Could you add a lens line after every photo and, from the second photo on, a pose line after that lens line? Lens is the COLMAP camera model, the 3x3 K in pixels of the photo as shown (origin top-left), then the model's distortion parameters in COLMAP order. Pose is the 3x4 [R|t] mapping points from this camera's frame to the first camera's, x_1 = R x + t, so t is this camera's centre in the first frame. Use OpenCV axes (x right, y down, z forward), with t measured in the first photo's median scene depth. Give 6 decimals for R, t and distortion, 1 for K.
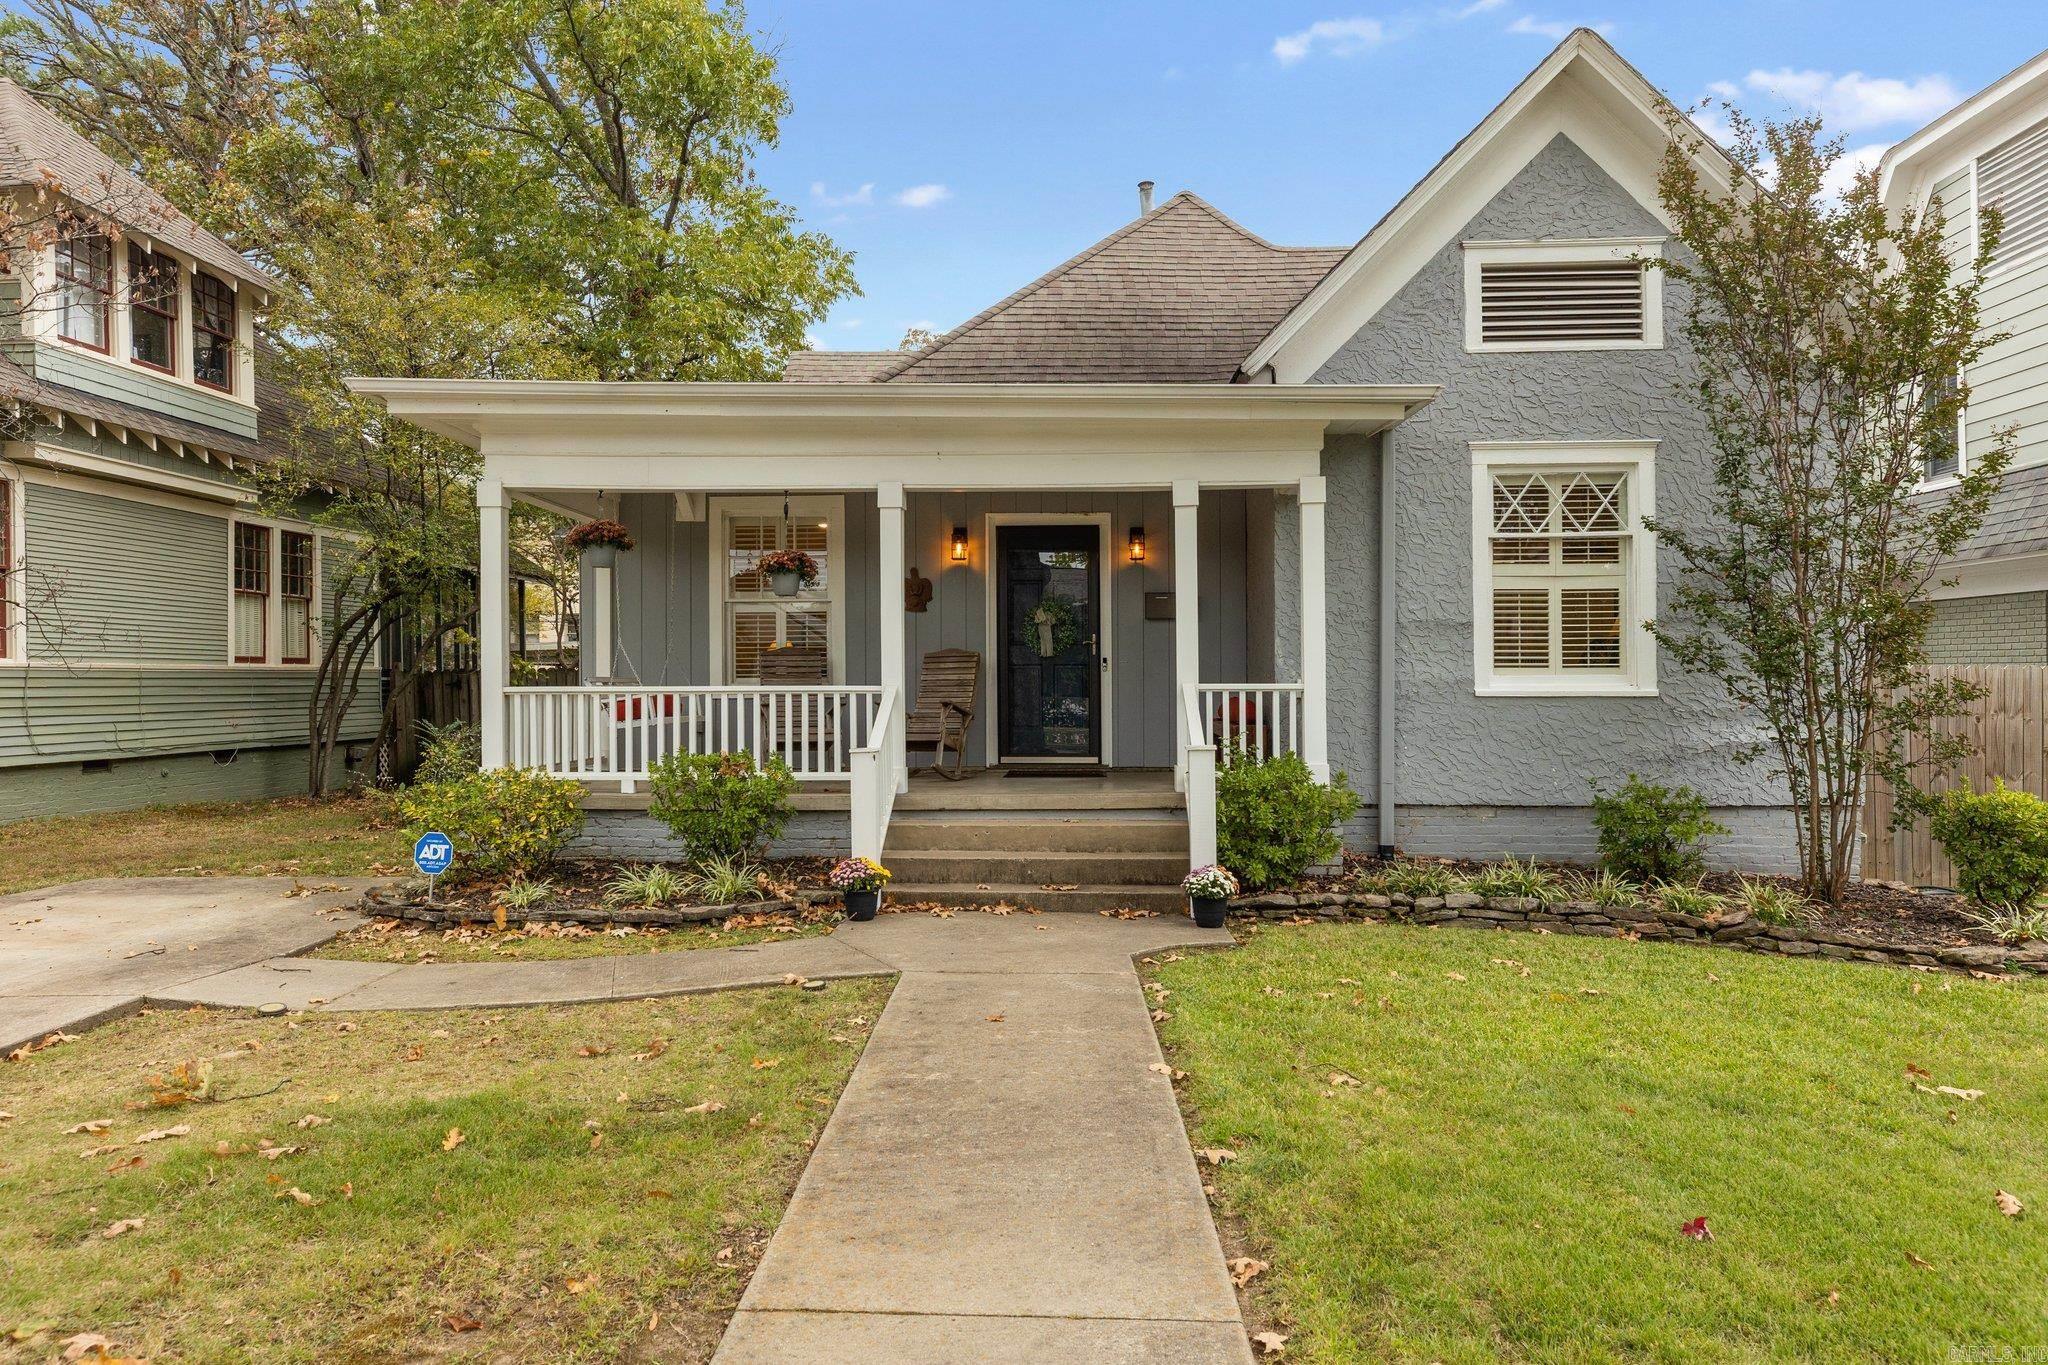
lens RADIAL K [[1282.1, 0, 1018.5], [0, 1282.1, 678.1], [0, 0, 1]] dist [0.008677, -0.002257]
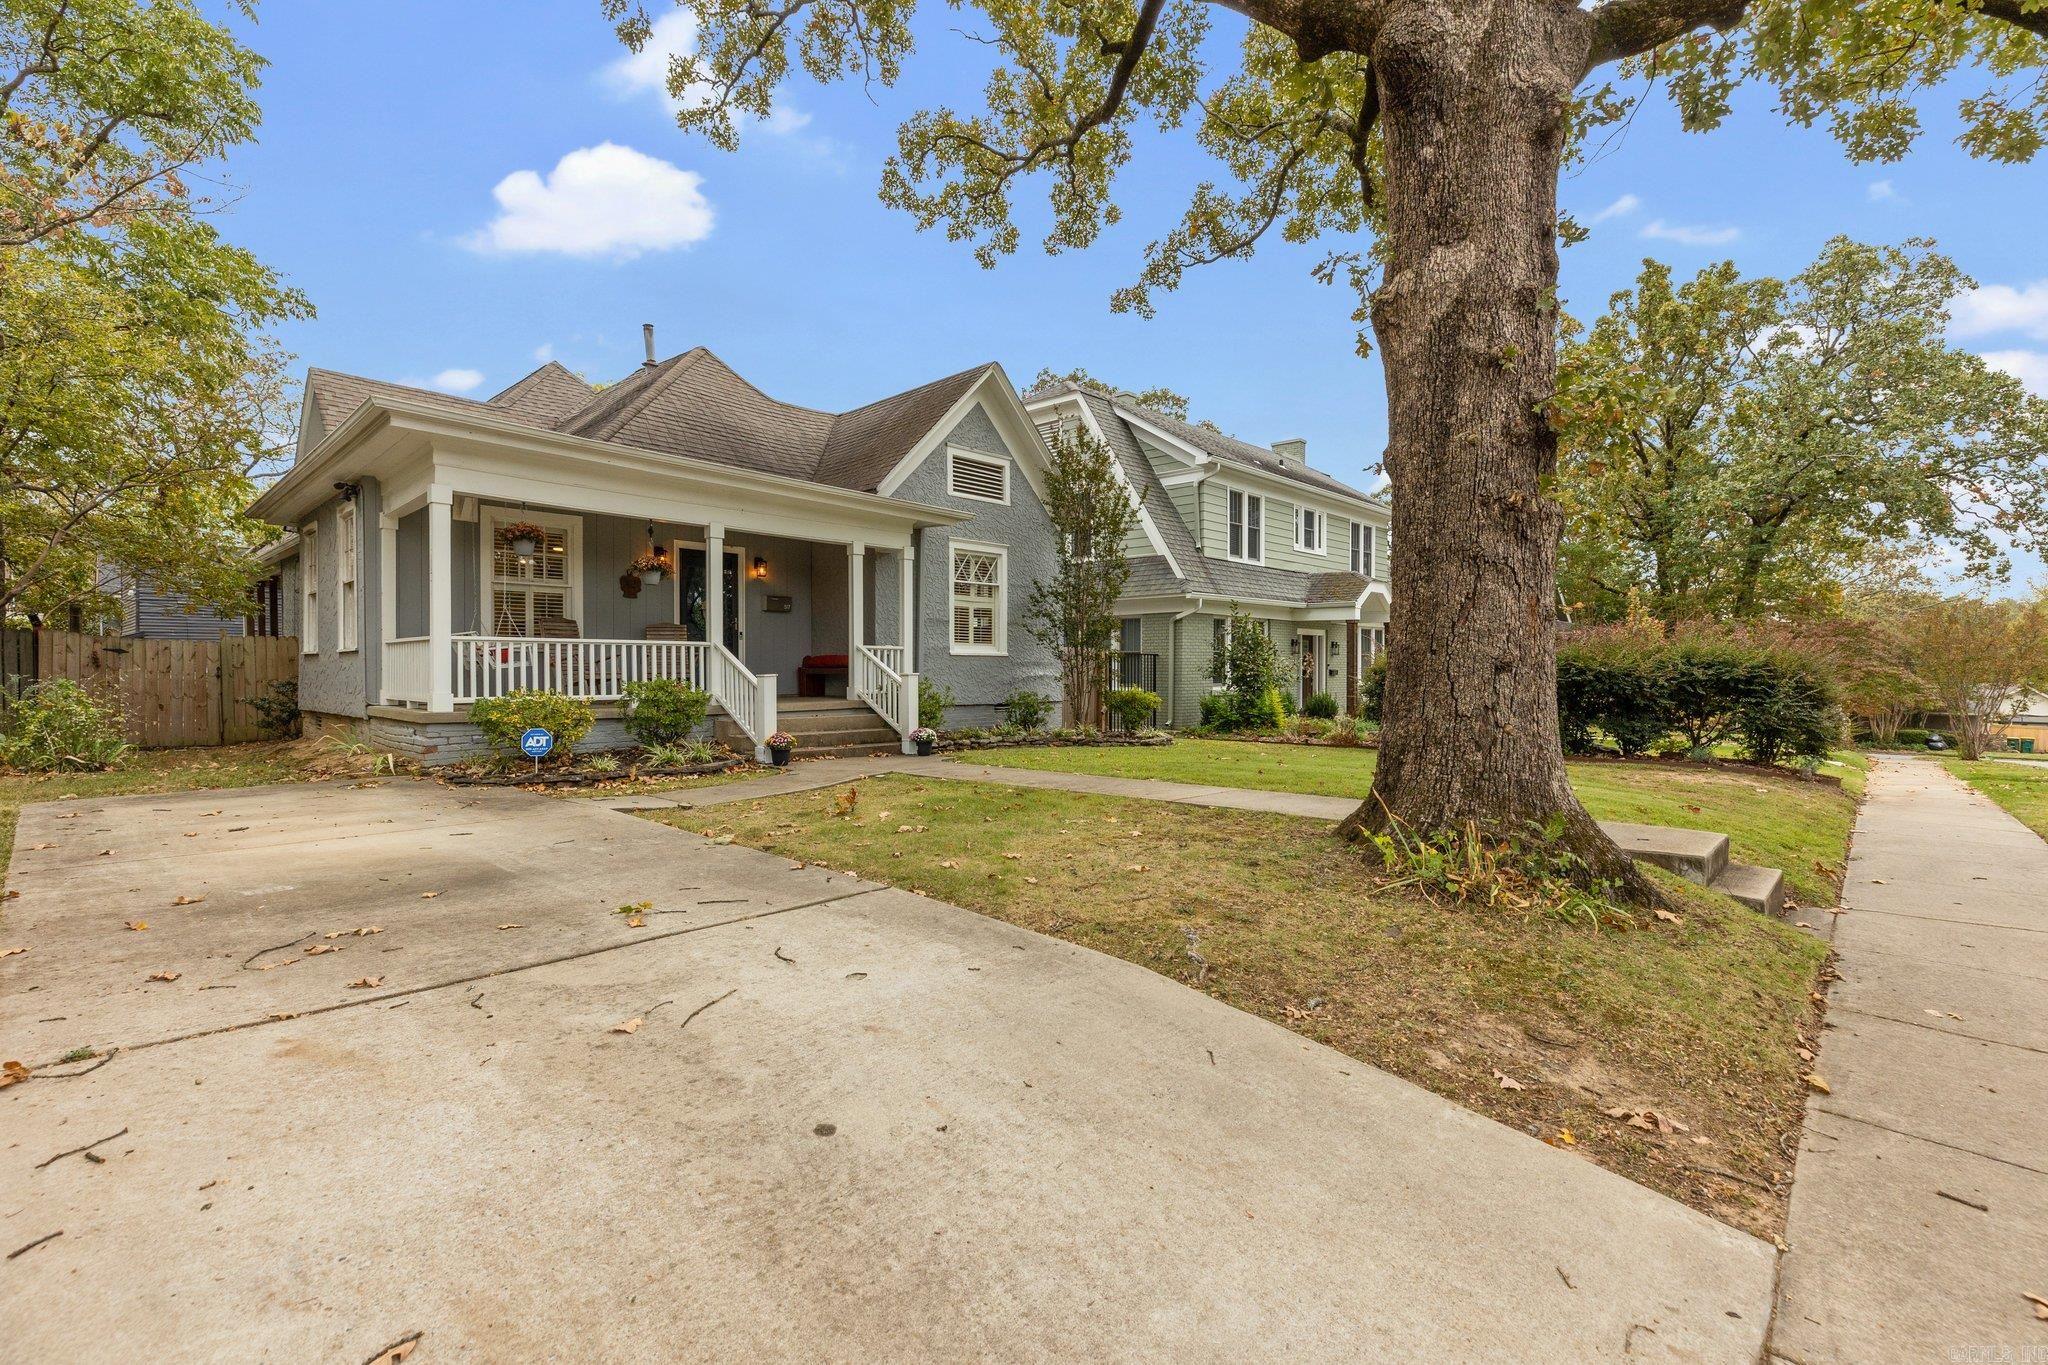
lens RADIAL K [[929.8, 0, 1029.1], [0, 929.8, 681.5], [0, 0, 1]] dist [0.004621, -0.000800]
pose [[0.651449, -0.004347, 0.758680, -0.741975], [-0.006190, 0.999920, 0.011045, 0.040492], [-0.758667, -0.011891, 0.651370, -0.119005]]
